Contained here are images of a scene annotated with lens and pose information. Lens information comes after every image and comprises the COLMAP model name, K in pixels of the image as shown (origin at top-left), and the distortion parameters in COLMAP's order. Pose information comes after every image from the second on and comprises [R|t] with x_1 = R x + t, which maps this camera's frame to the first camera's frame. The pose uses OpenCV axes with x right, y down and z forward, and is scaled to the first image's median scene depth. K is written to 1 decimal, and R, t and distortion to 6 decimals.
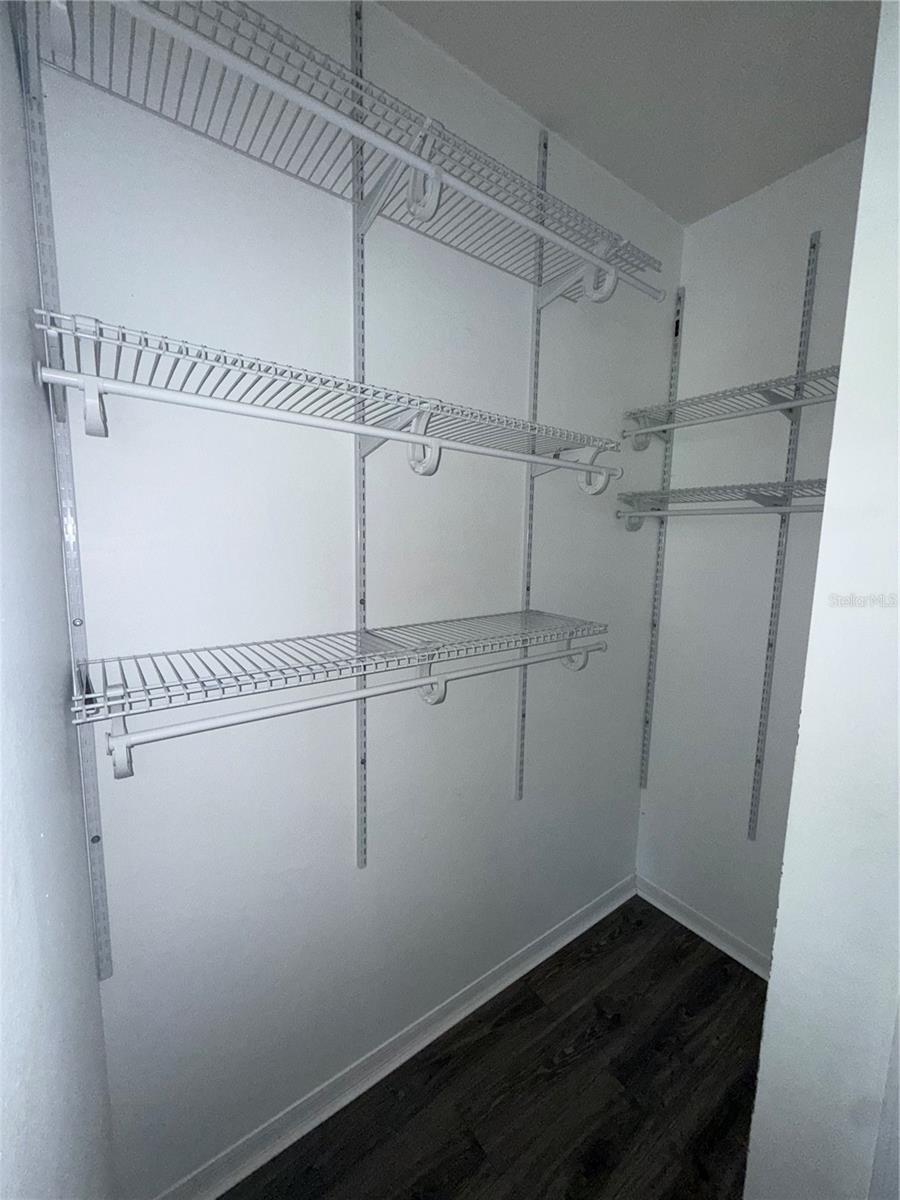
lens RADIAL K [[481.8, 0, 451.2], [0, 481.8, 599.0], [0, 0, 1]] dist [-0.001407, -0.000058]
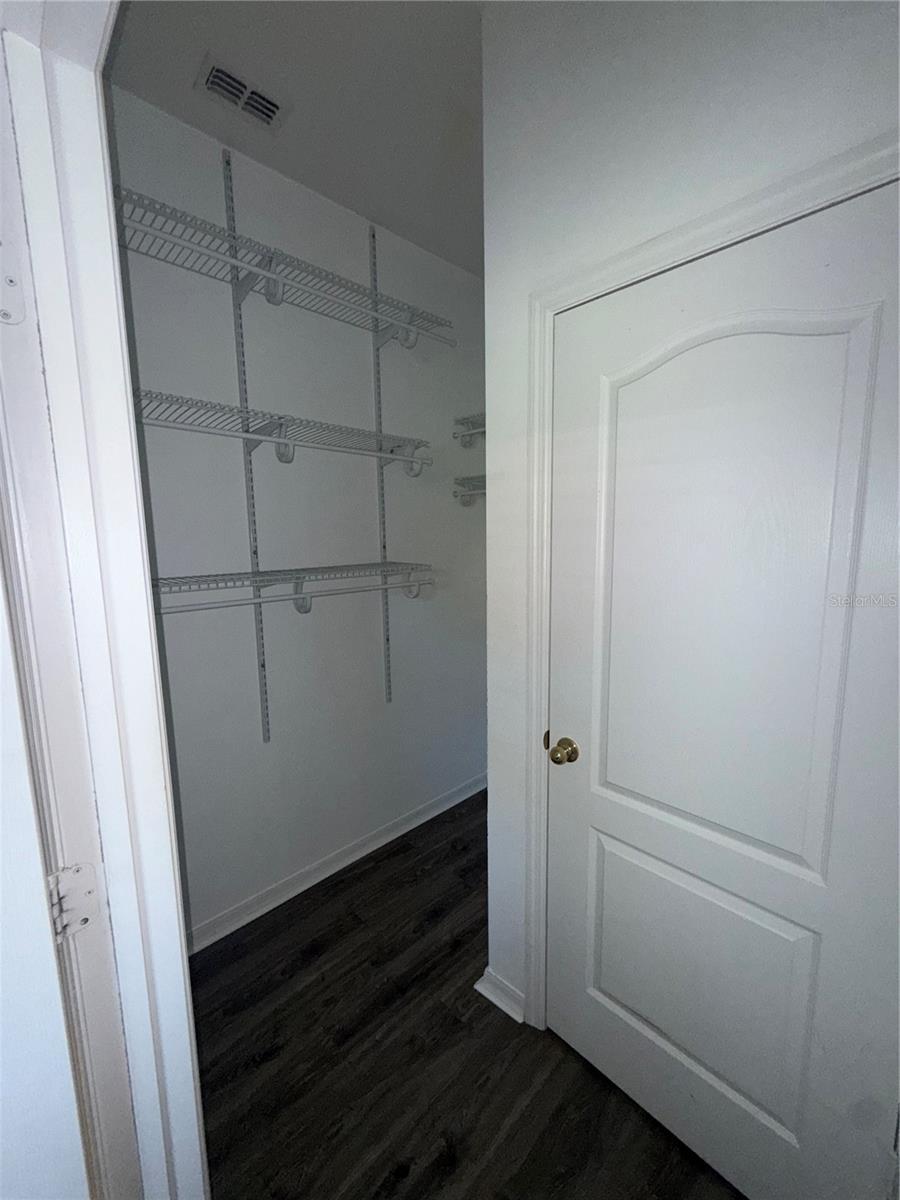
lens RADIAL K [[481.8, 0, 449.1], [0, 481.8, 598.5], [0, 0, 1]] dist [-0.001407, -0.000058]
pose [[0.988867, -0.053947, 0.138677, 0.157953], [0.053614, 0.998543, 0.006134, 0.141068], [-0.138806, 0.001369, 0.990319, -0.445115]]
